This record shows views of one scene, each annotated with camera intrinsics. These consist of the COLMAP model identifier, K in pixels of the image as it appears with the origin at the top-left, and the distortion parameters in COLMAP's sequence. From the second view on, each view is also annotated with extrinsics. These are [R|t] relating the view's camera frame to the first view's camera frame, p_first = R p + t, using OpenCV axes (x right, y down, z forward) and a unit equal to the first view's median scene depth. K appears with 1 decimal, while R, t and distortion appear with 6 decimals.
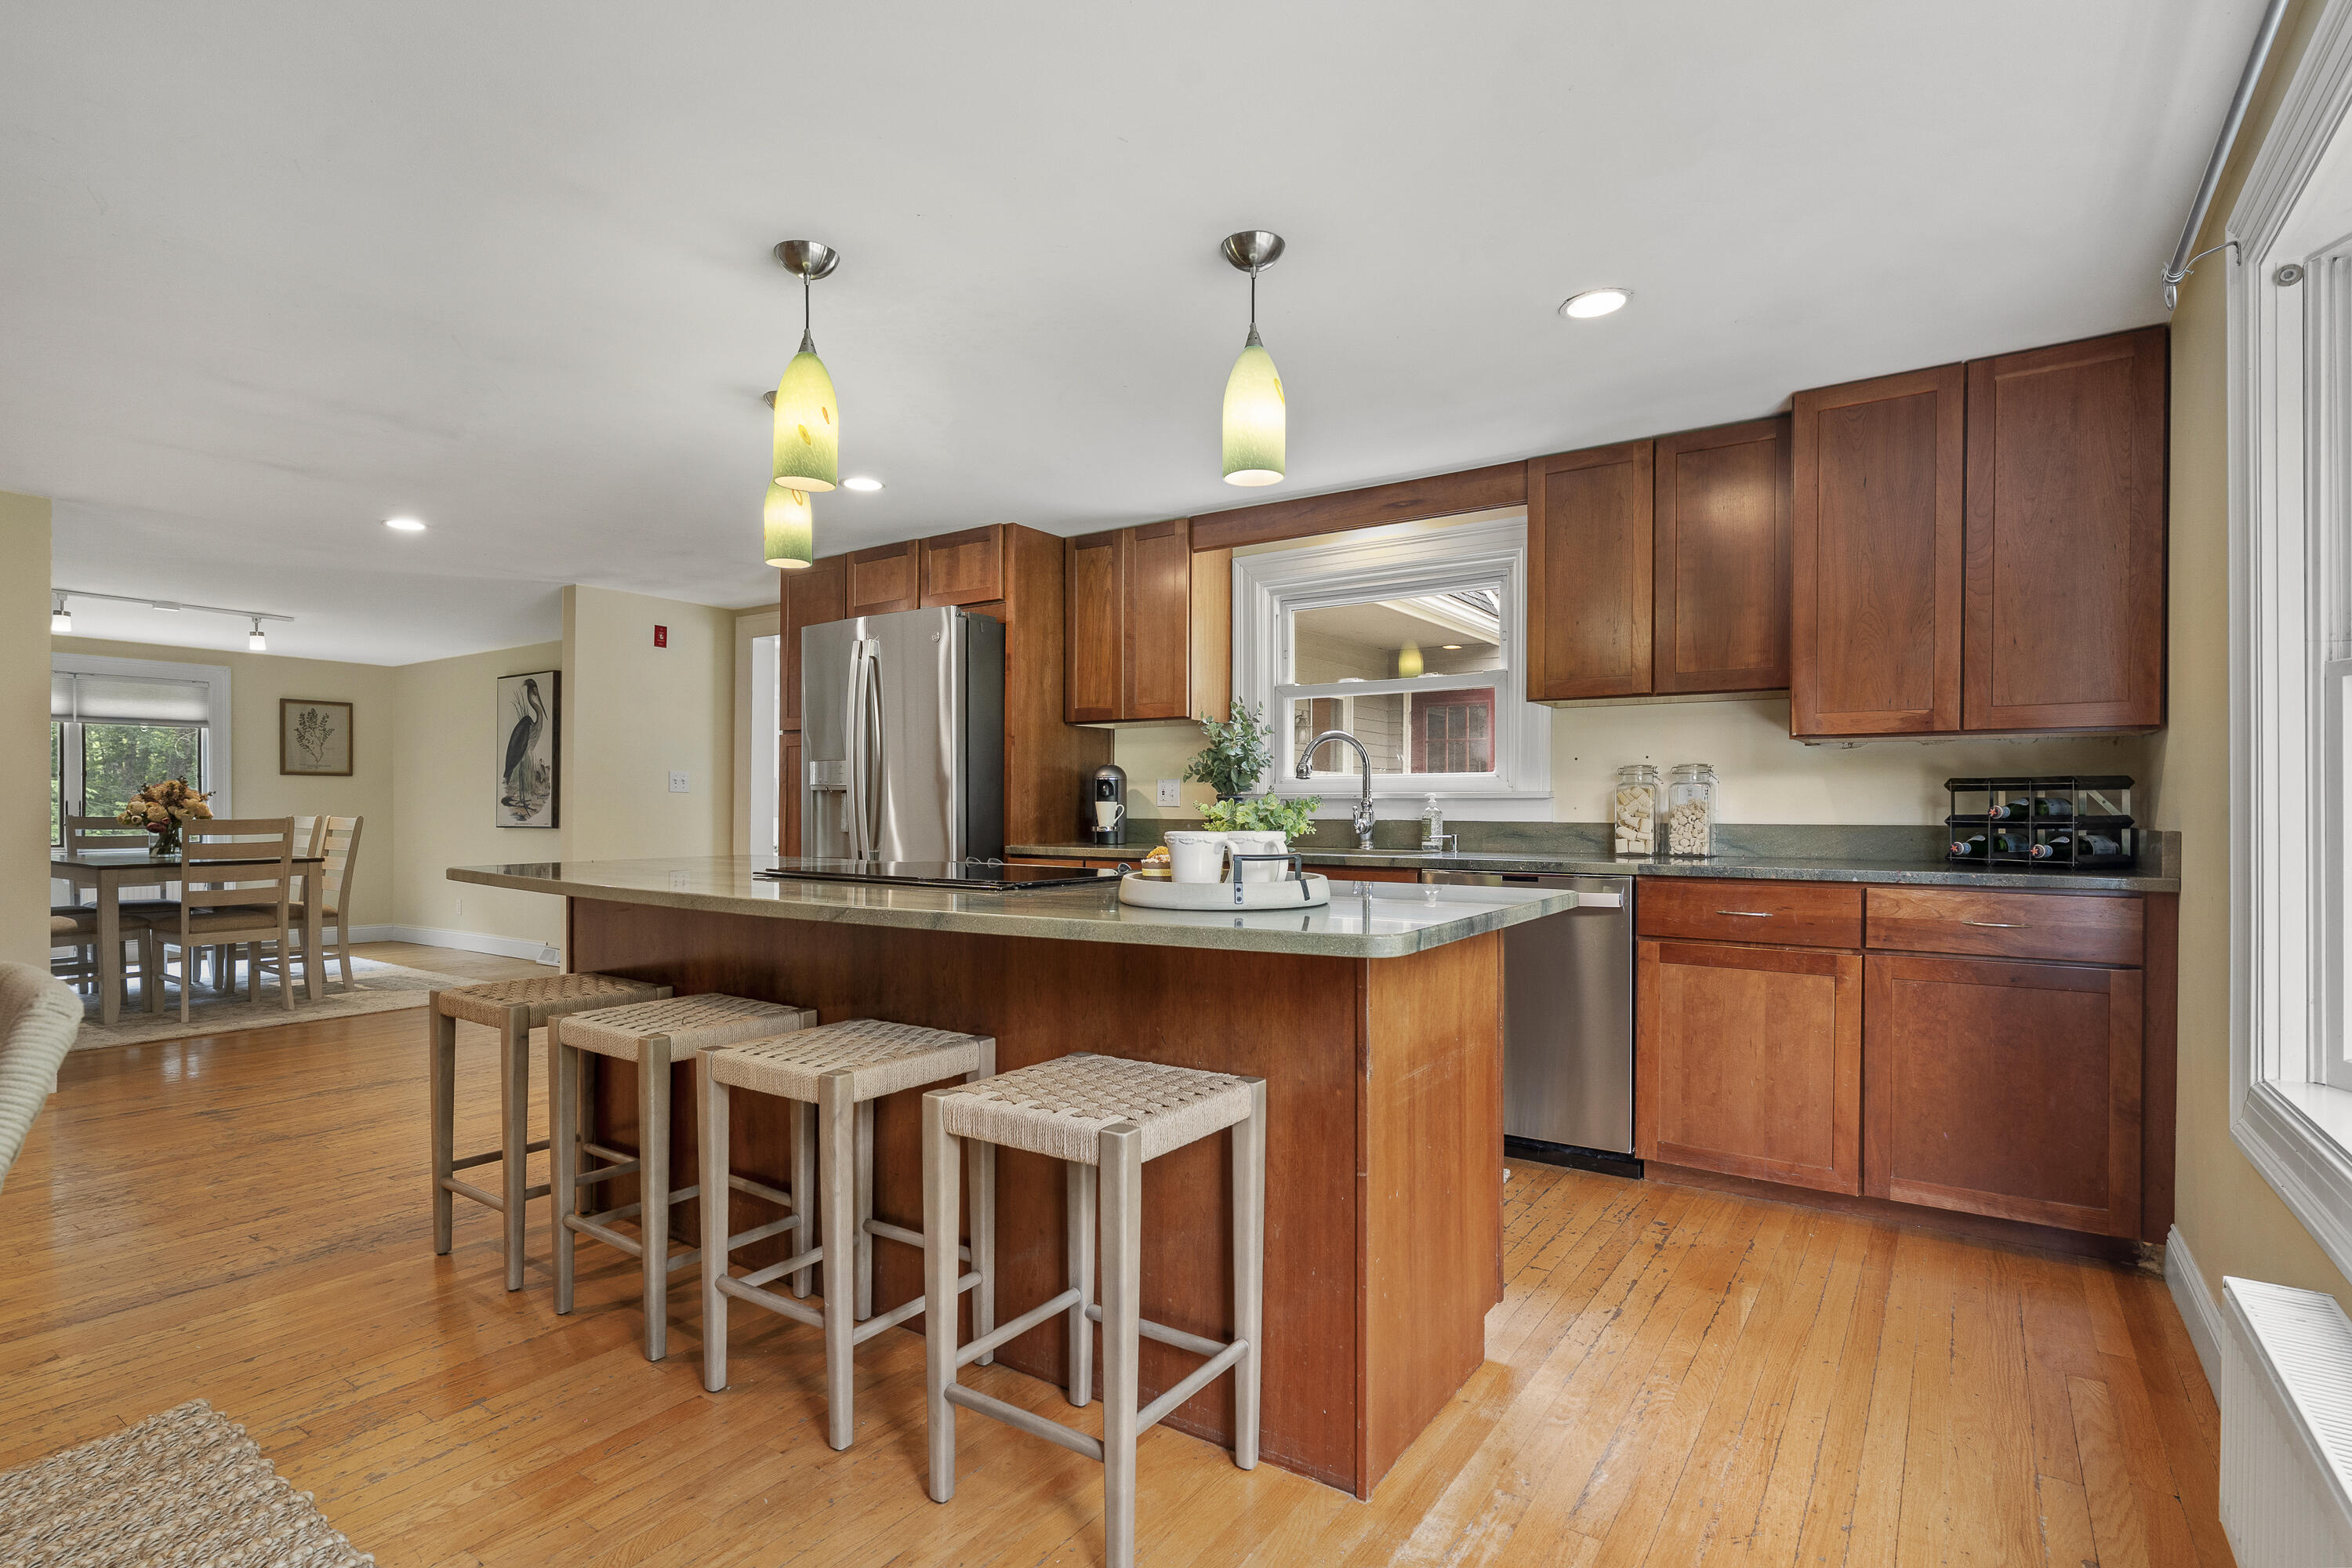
lens RADIAL K [[1136.8, 0, 1163.8], [0, 1136.8, 812.6], [0, 0, 1]] dist [0.001051, 0.000010]
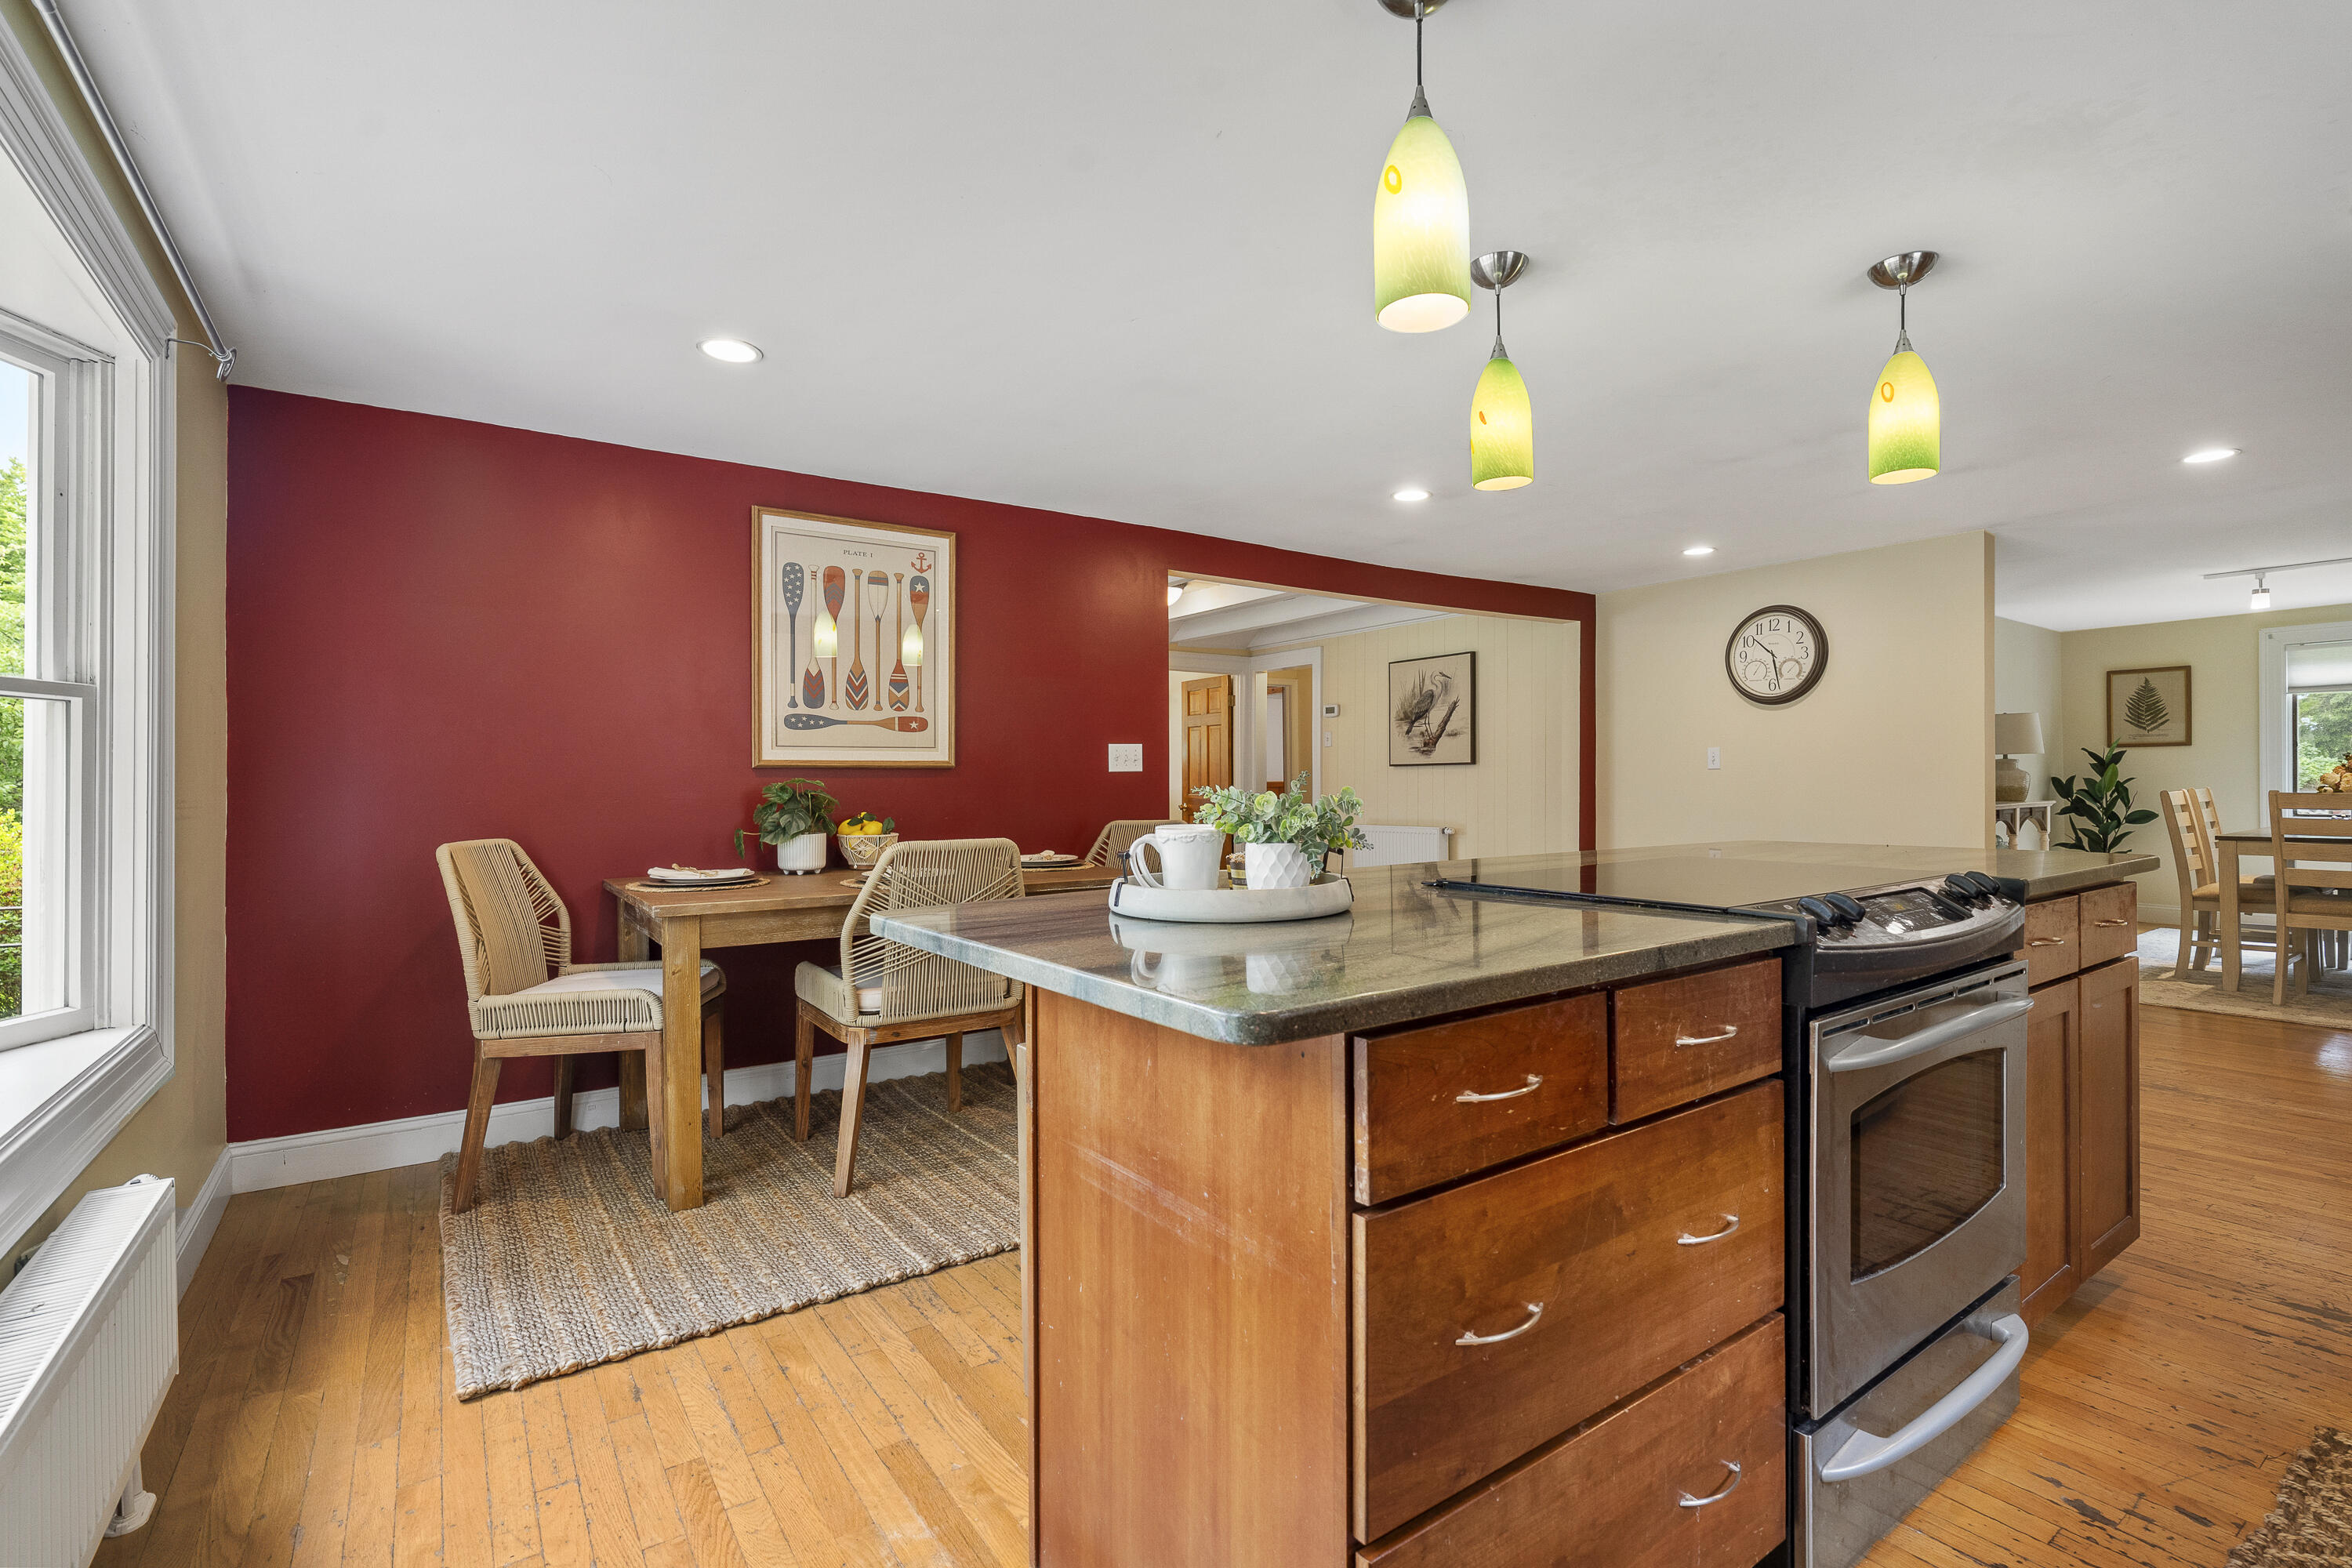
lens RADIAL K [[1068.2, 0, 1175.7], [0, 1068.2, 781.6], [0, 0, 1]] dist [-0.005178, 0.001202]
pose [[-0.344686, 0.002063, -0.938716, 0.213201], [0.003029, 0.999995, 0.001086, -0.004936], [0.938713, -0.002470, -0.344691, 0.317140]]
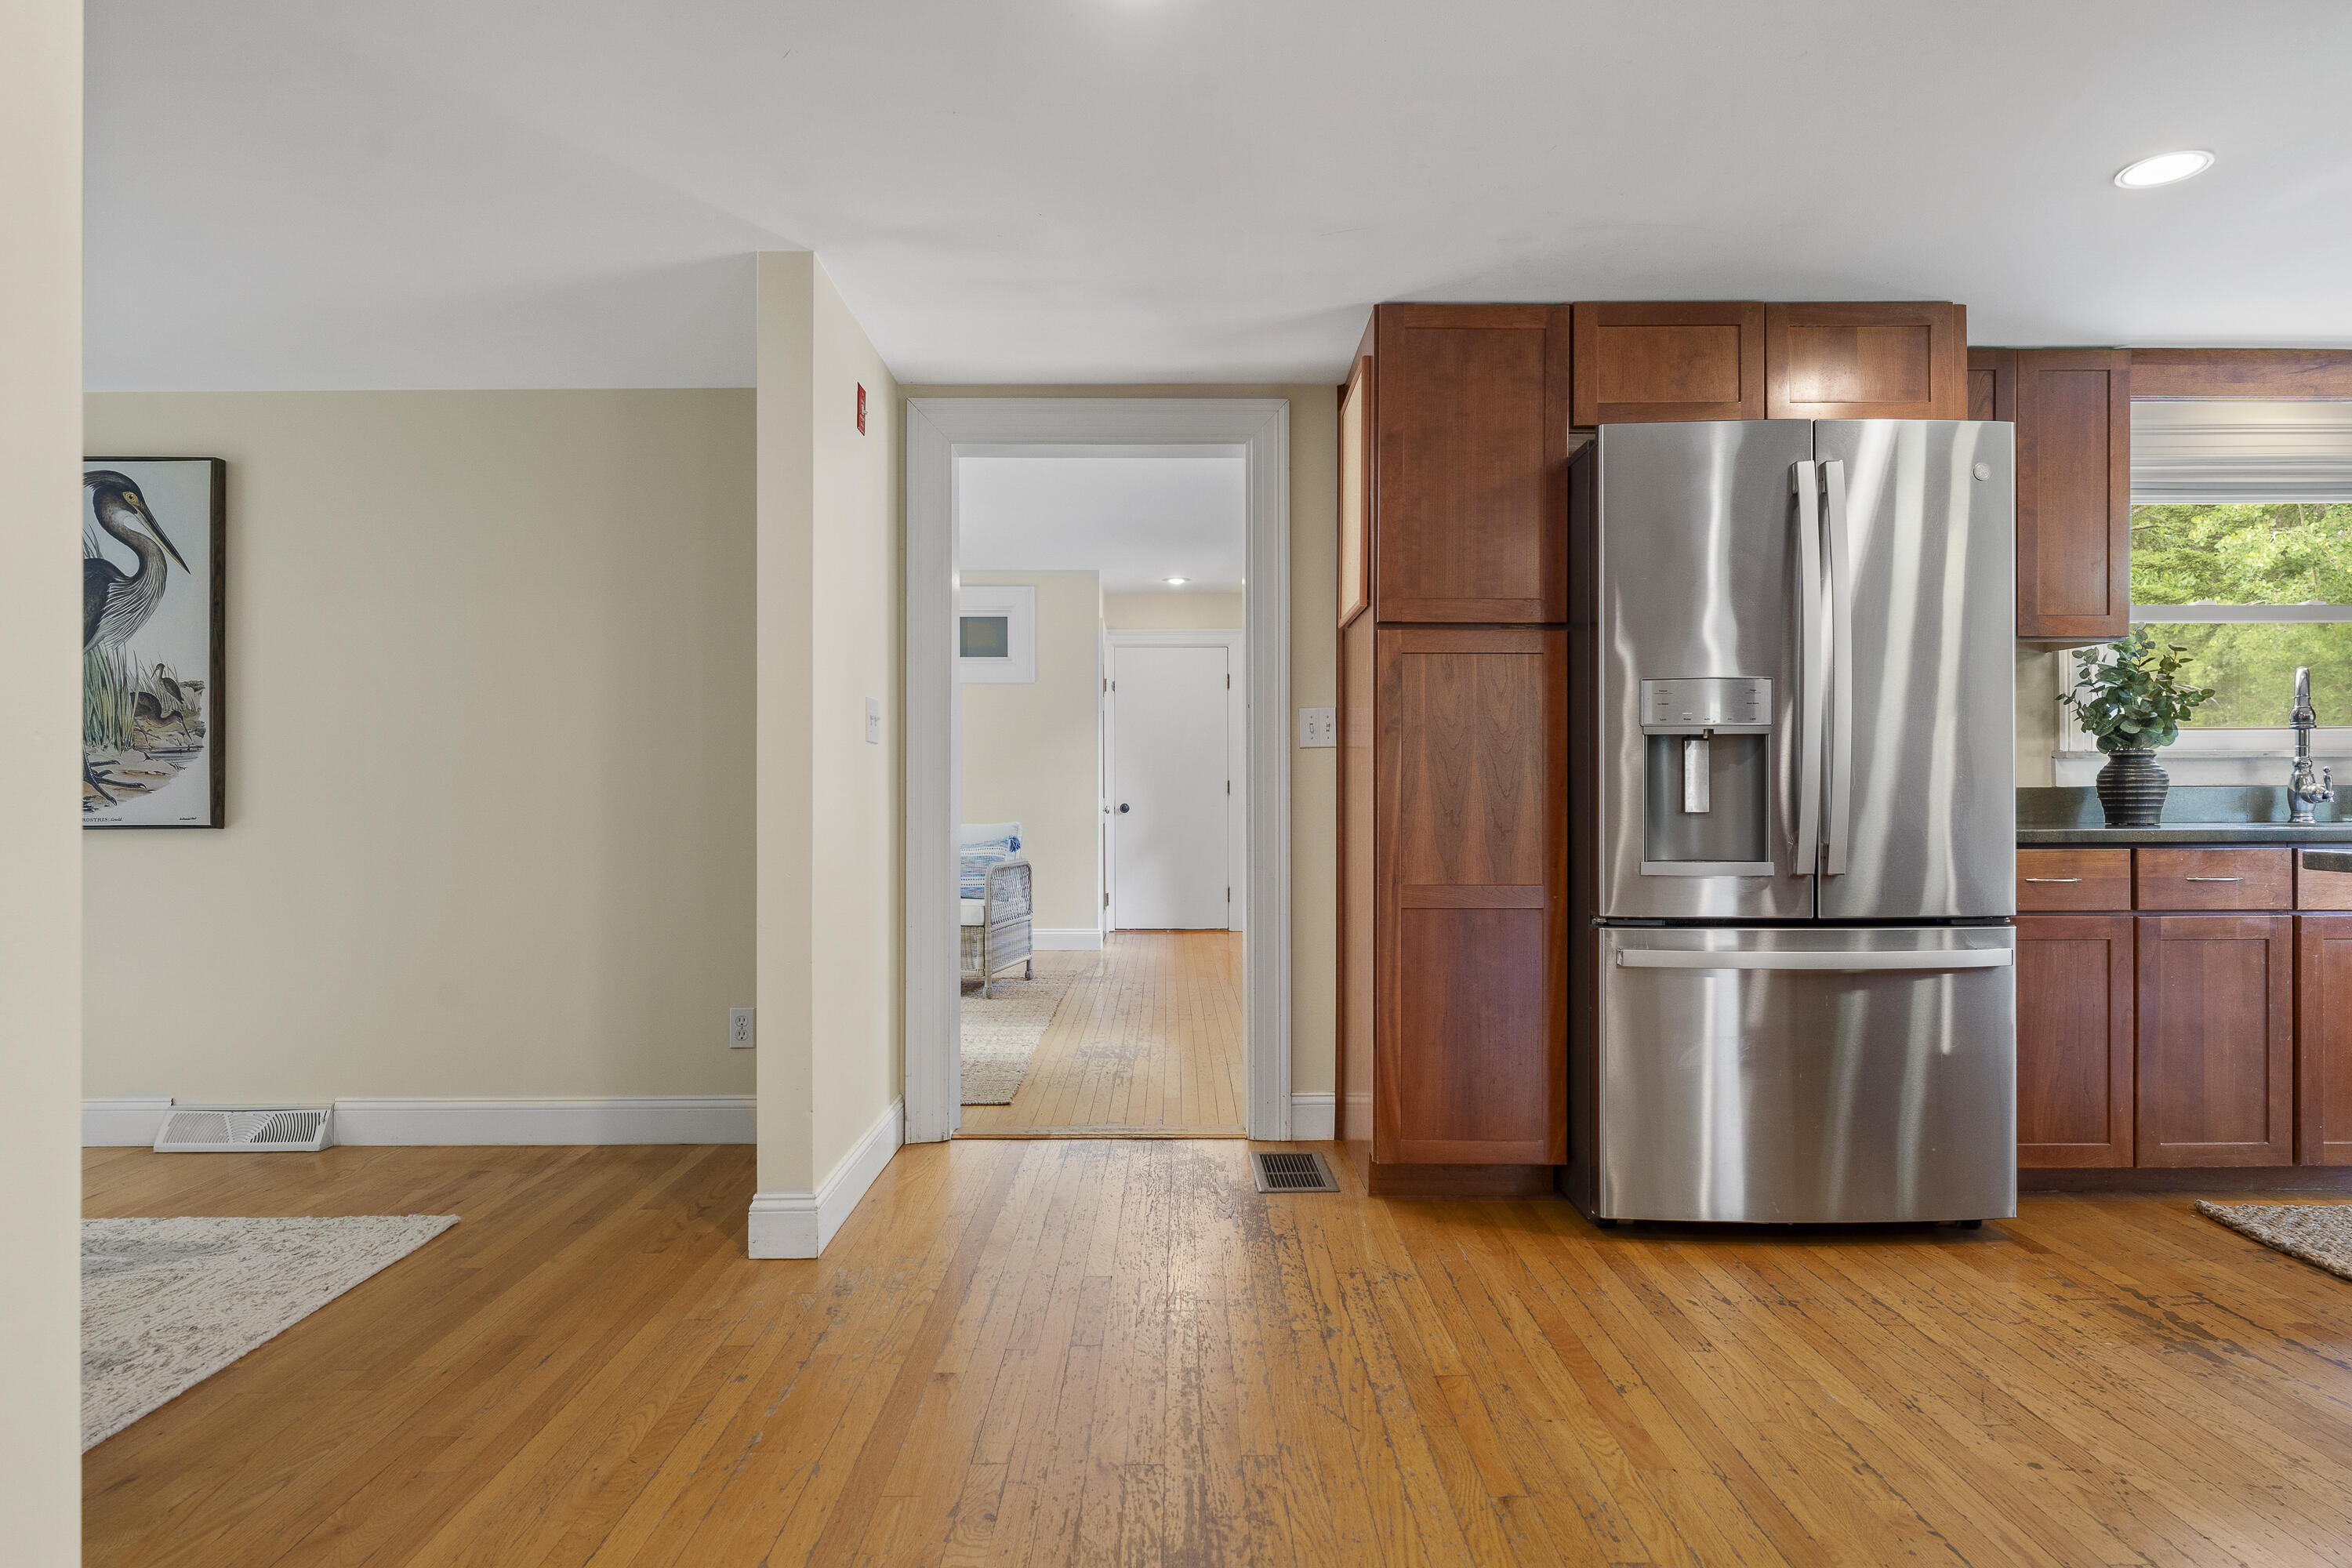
lens RADIAL K [[1313.0, 0, 1184.5], [0, 1313.0, 799.8], [0, 0, 1]] dist [-0.007923, 0.001464]
pose [[0.818423, -0.006109, 0.574584, -0.518278], [0.007475, 0.999972, -0.000016, 0.005793], [-0.574568, 0.004308, 0.818446, 0.389458]]
